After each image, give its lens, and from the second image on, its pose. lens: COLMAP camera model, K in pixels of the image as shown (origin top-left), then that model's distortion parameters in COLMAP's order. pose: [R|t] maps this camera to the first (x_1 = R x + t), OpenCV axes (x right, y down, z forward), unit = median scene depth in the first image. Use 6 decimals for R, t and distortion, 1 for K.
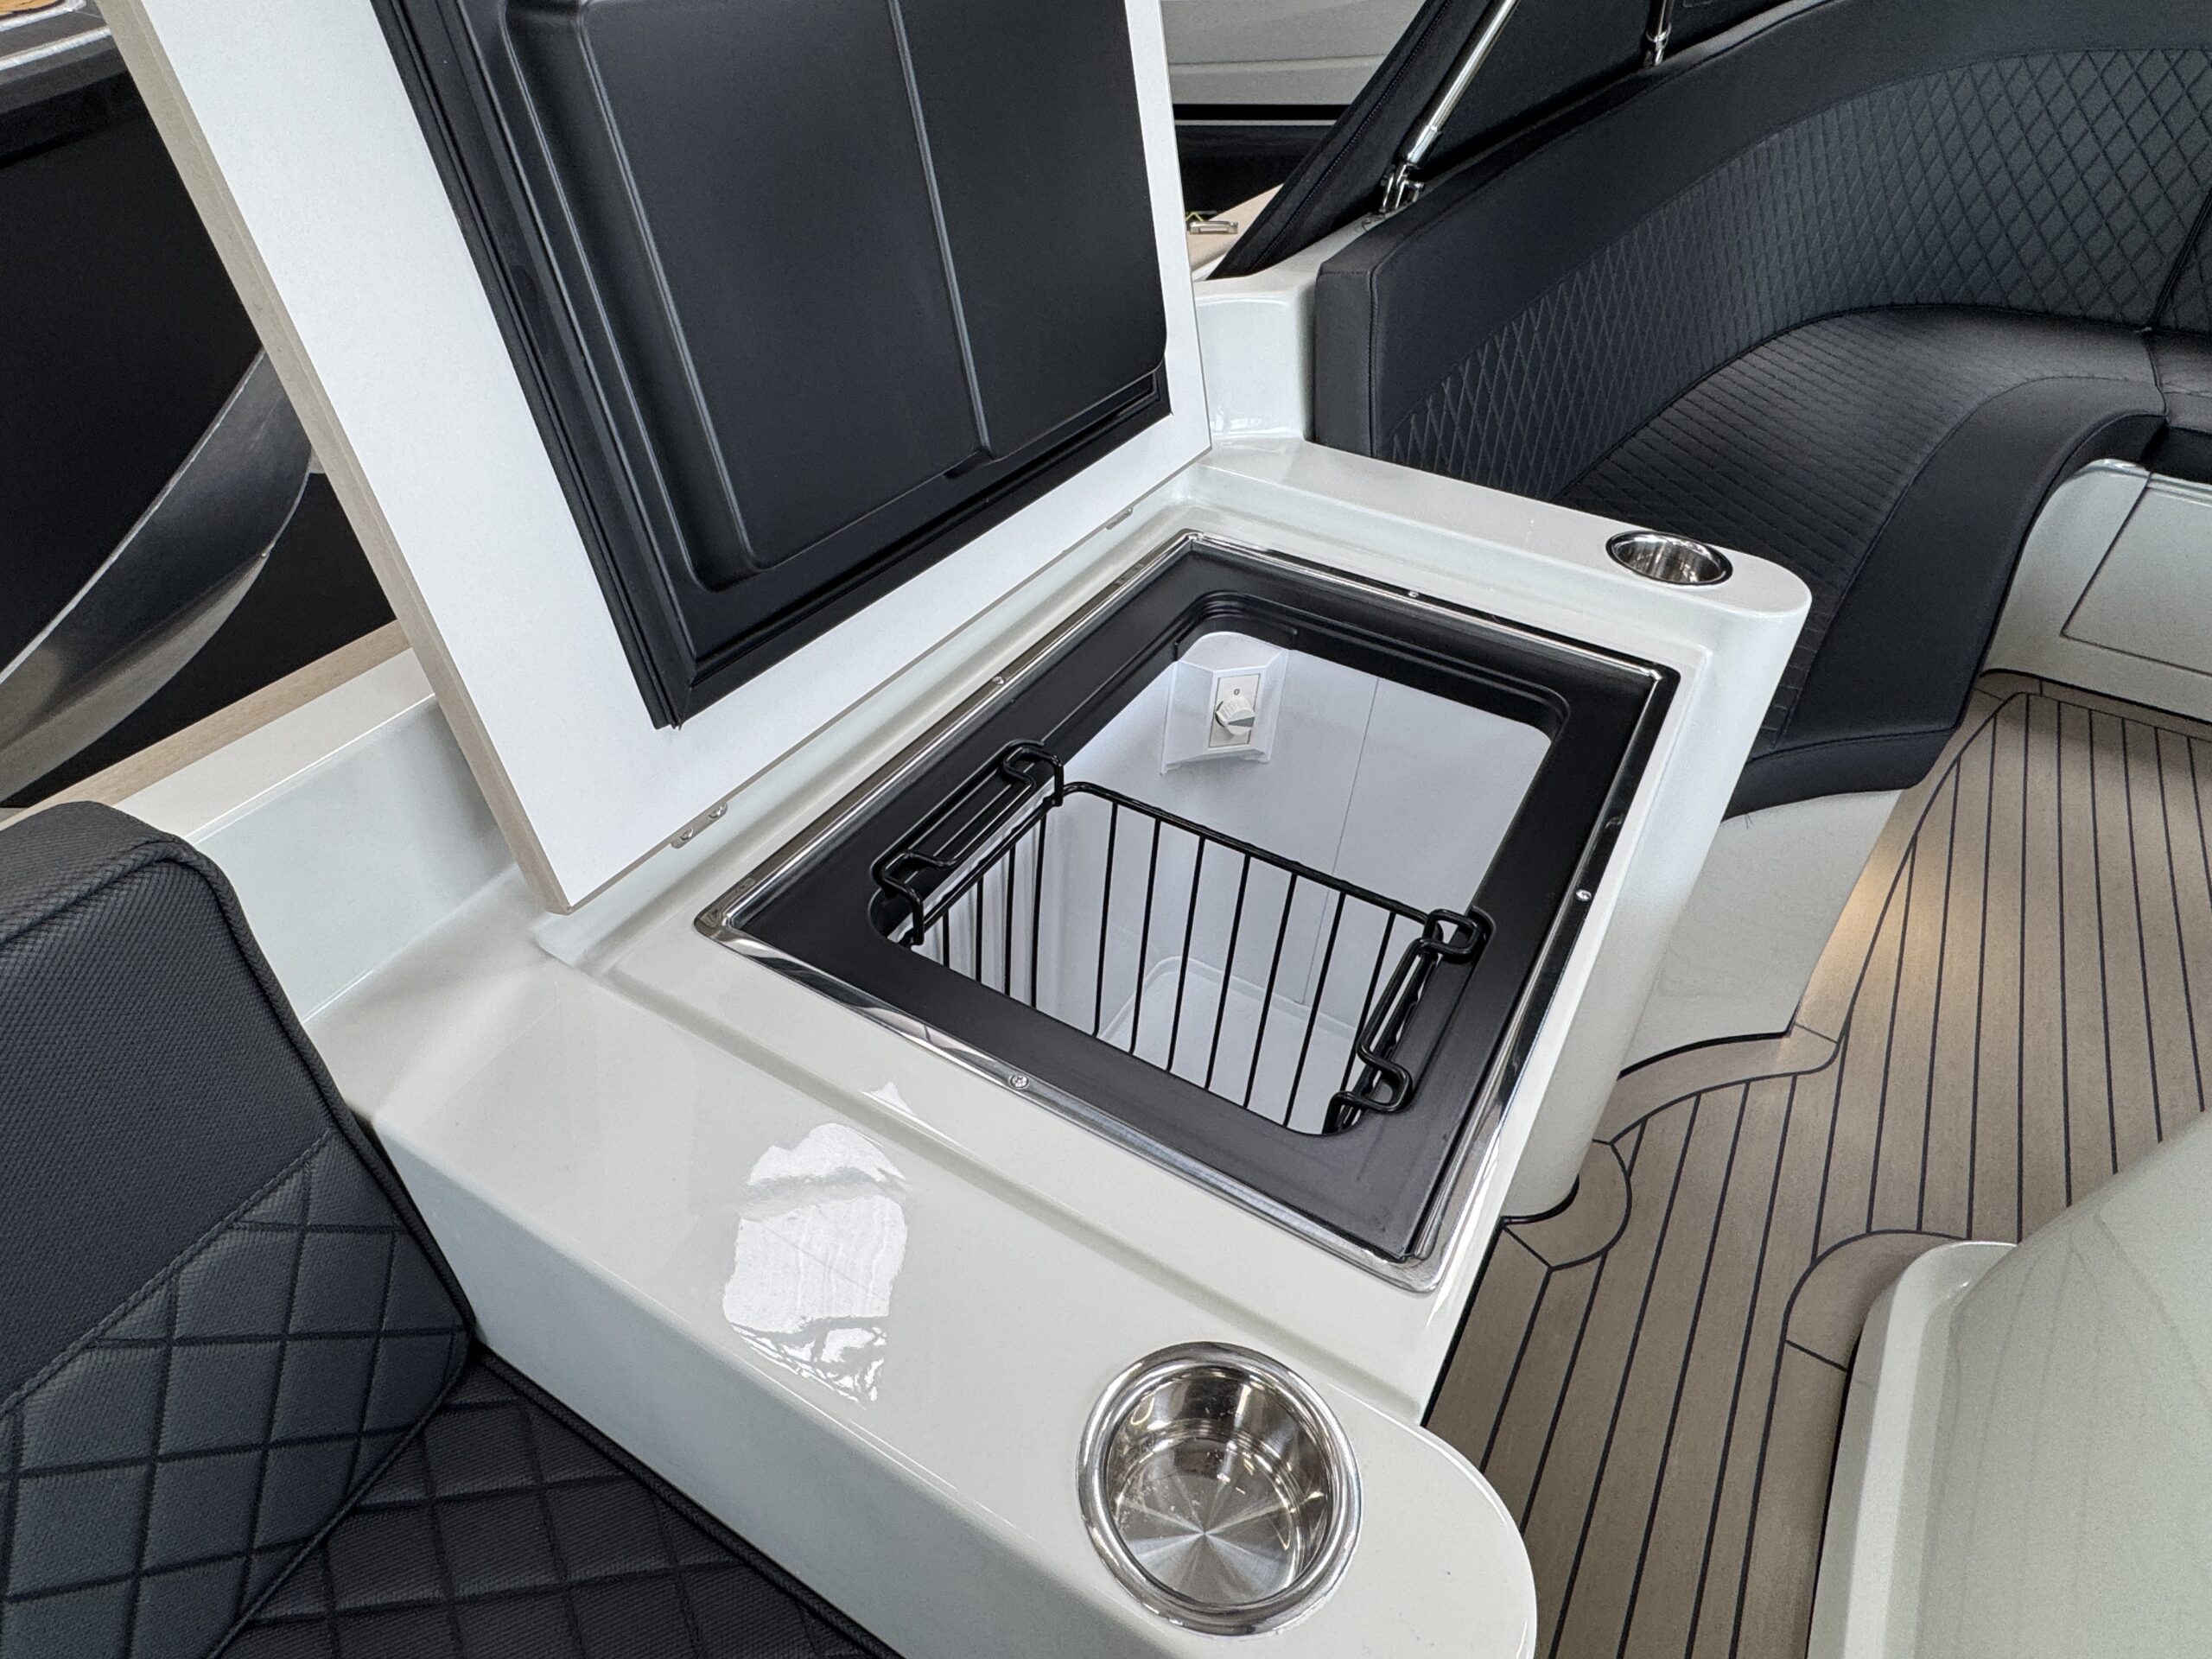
lens RADIAL K [[1236.8, 0, 1089.9], [0, 1236.8, 843.7], [0, 0, 1]] dist [0.000645, -0.003250]
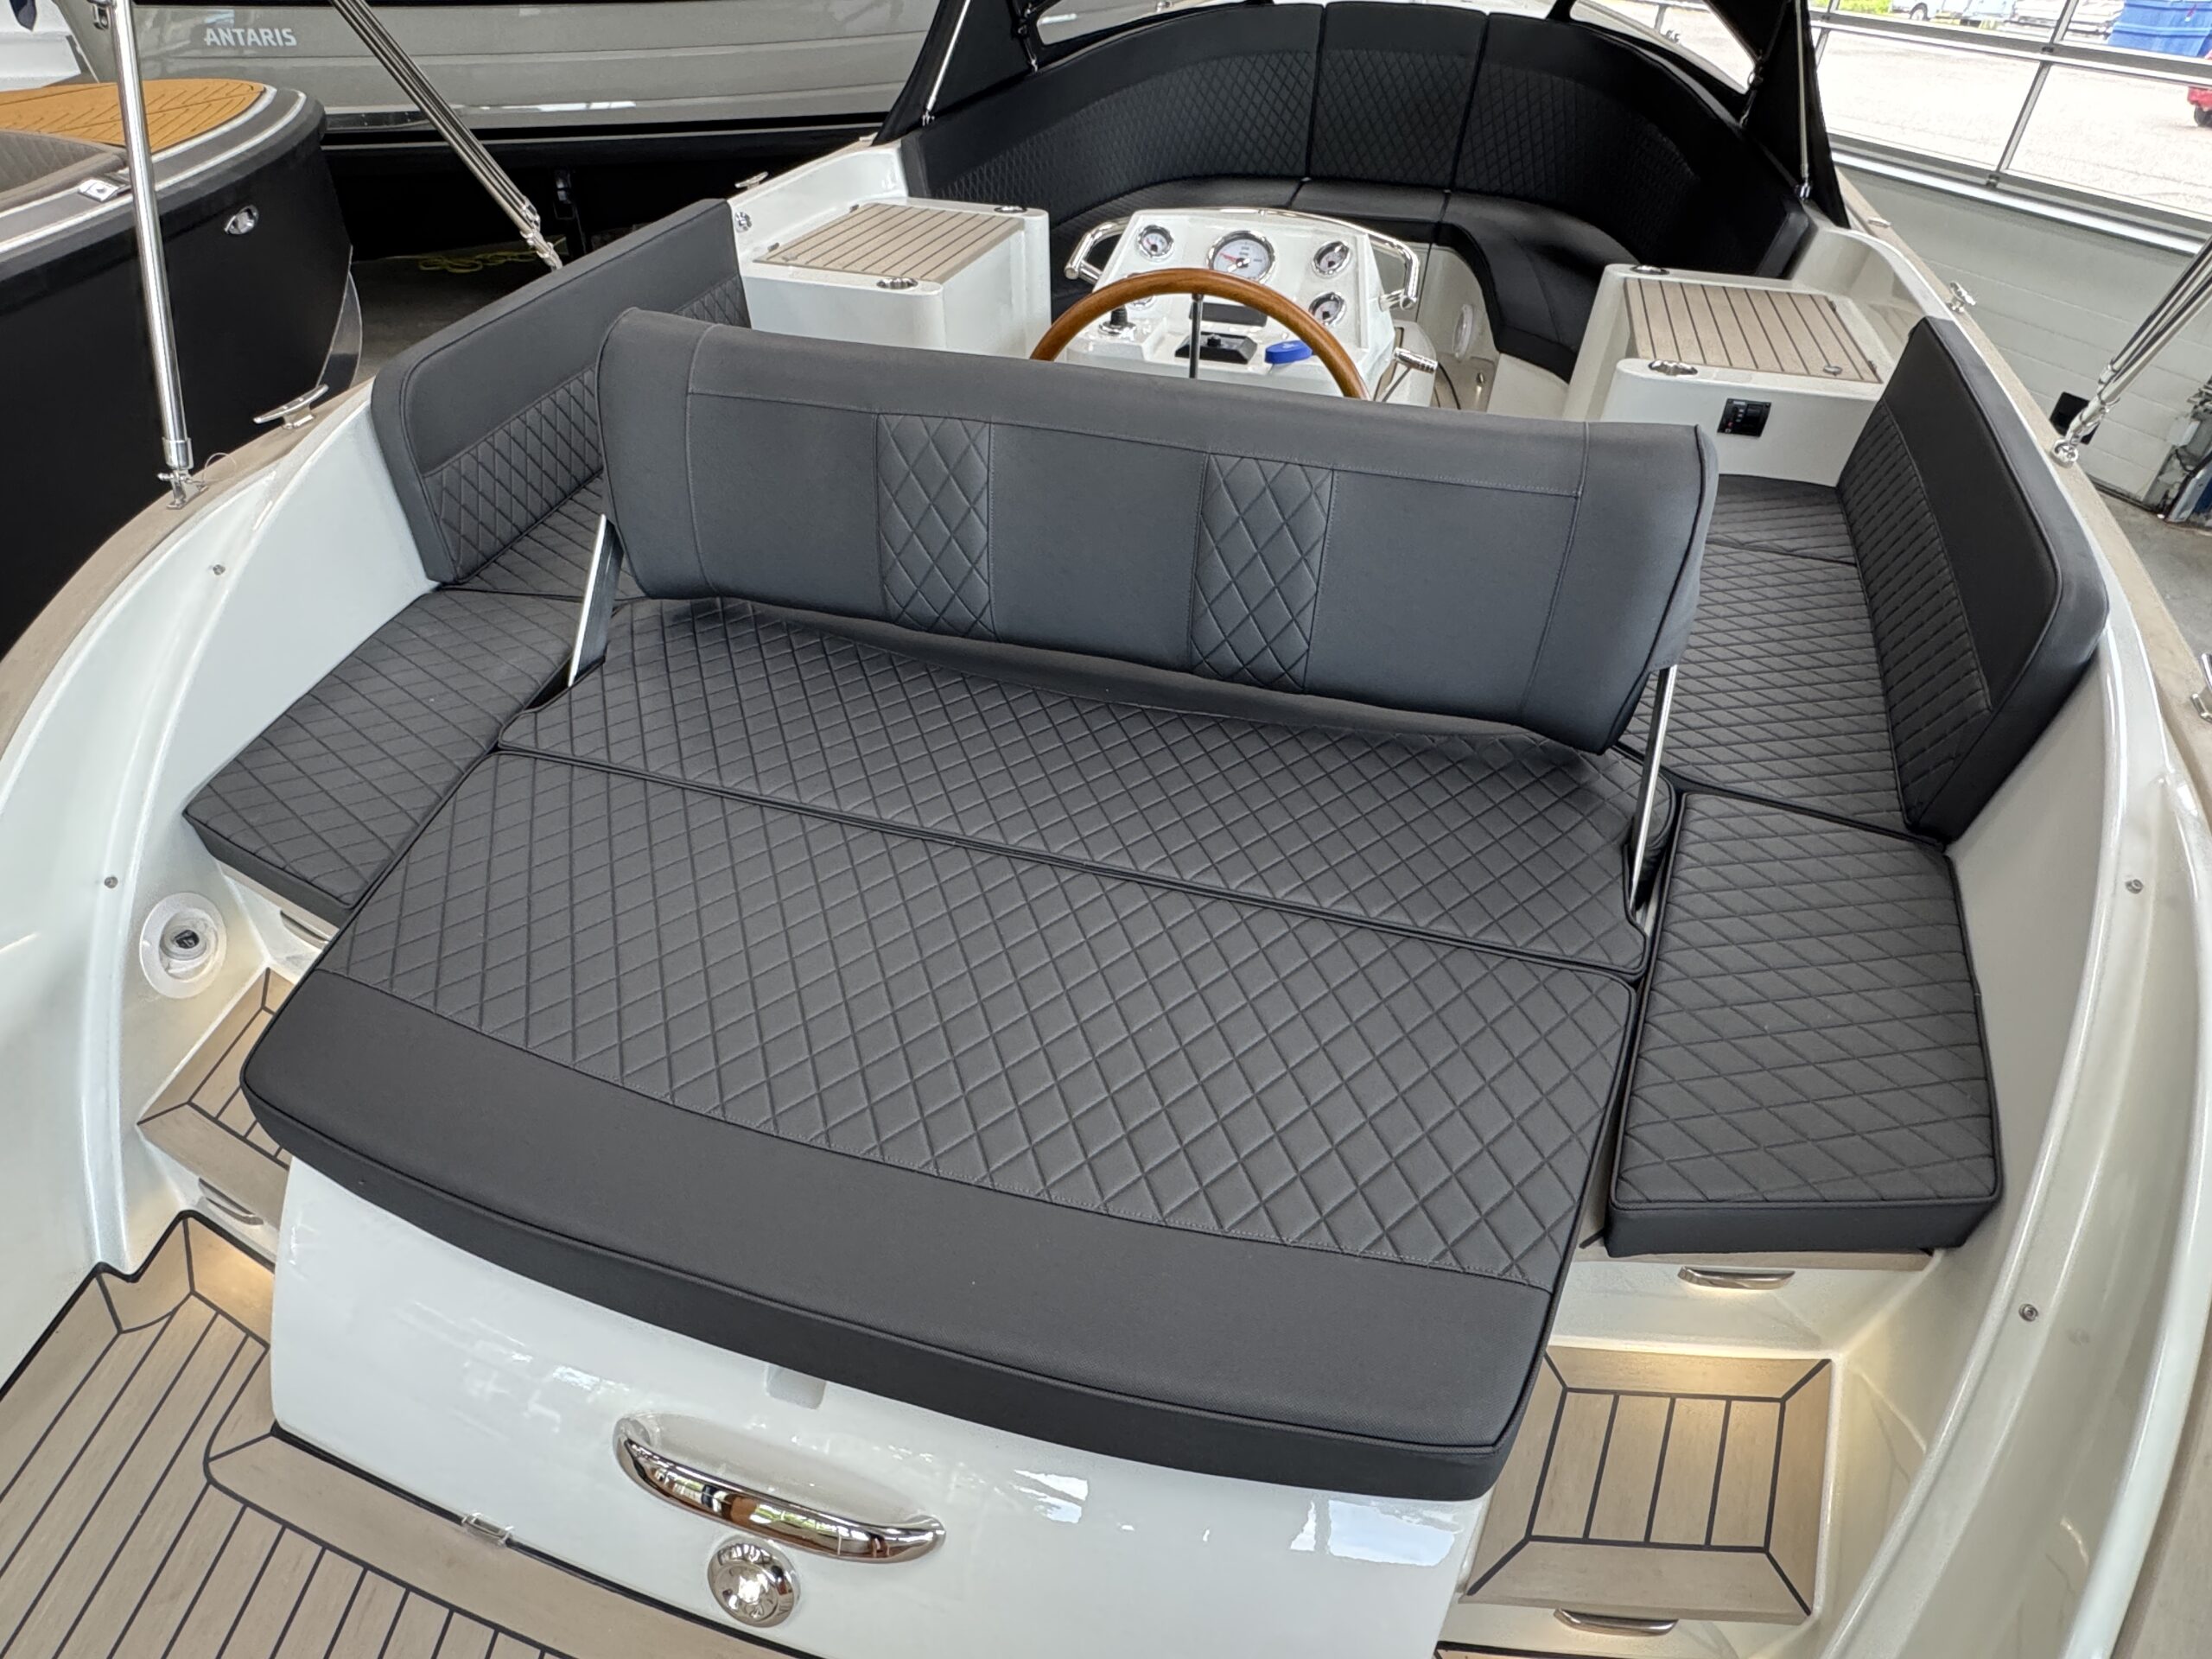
lens RADIAL K [[1236.8, 0, 1090.5], [0, 1236.8, 829.2], [0, 0, 1]] dist [0.000645, -0.003250]
pose [[0.968000, -0.167338, 0.187014, -0.126604], [0.171321, 0.985201, -0.005227, 0.734765], [-0.183372, 0.037099, 0.982343, -1.147672]]
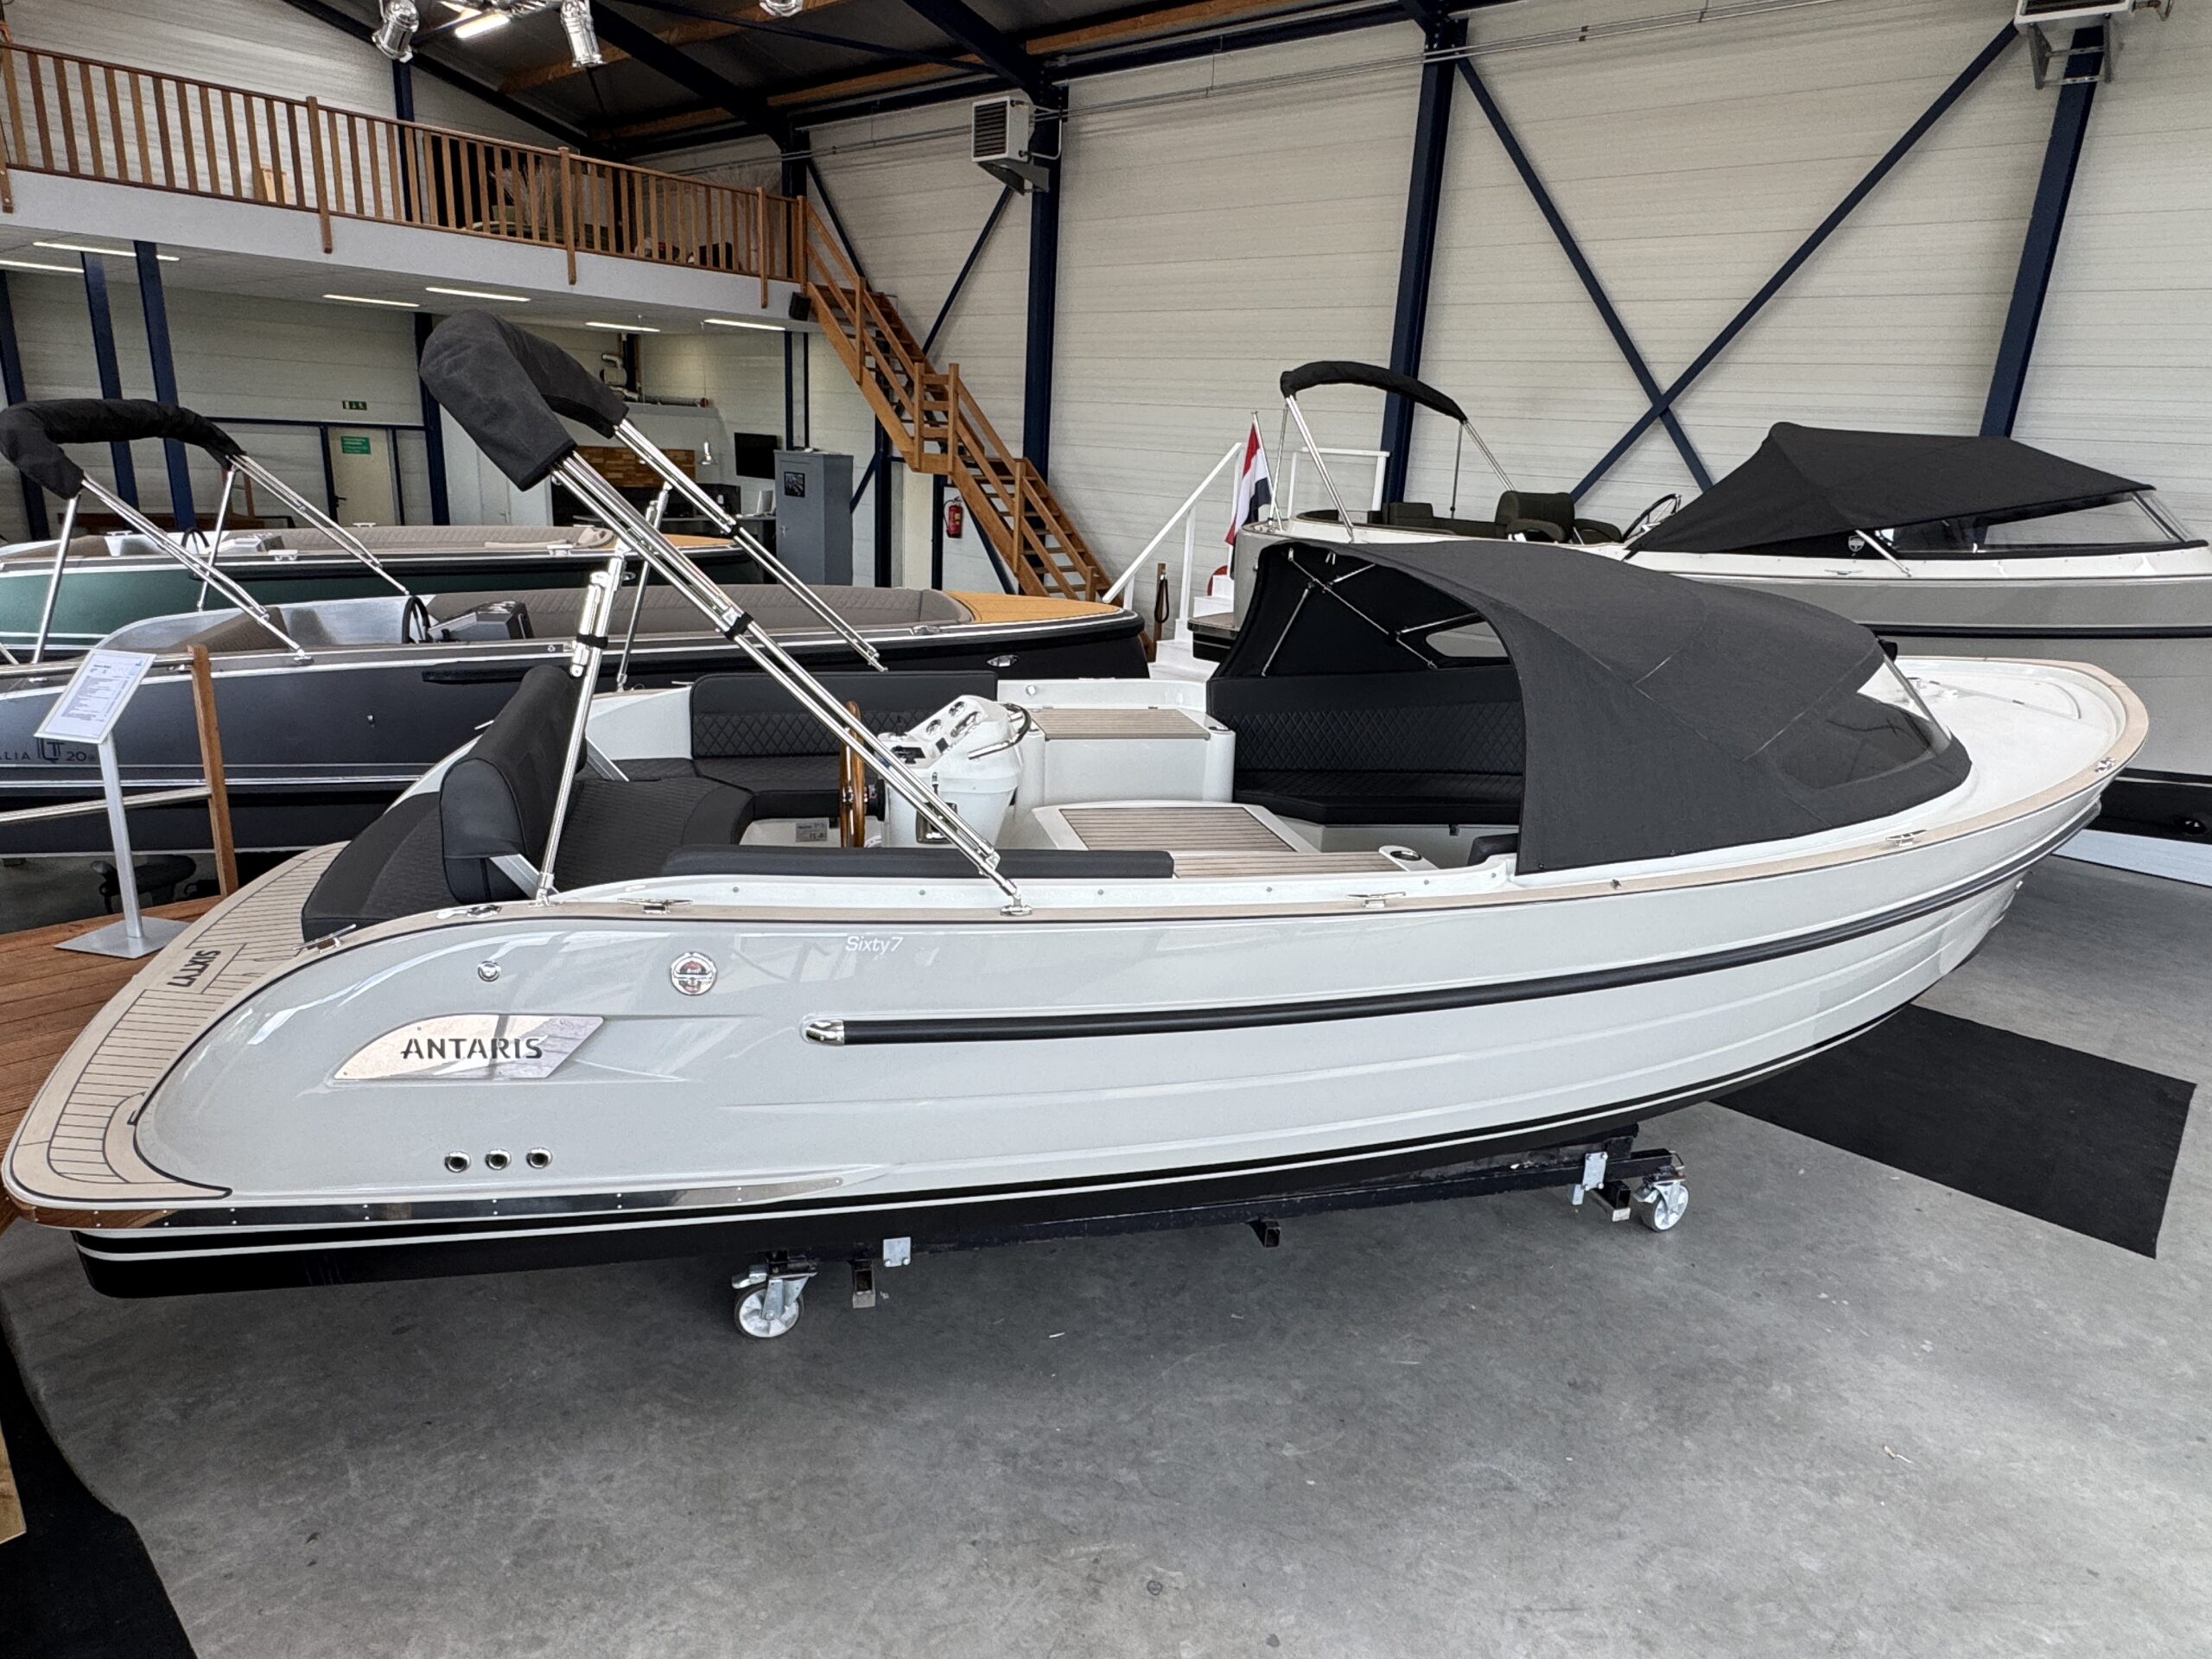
lens RADIAL K [[1338.2, 0, 1106.2], [0, 1338.2, 826.7], [0, 0, 1]] dist [-0.008087, 0.000065]
pose [[0.706180, 0.200418, -0.679075, 1.914950], [-0.471084, 0.849004, -0.239316, 0.804453], [0.528574, 0.488901, 0.693963, -1.417229]]
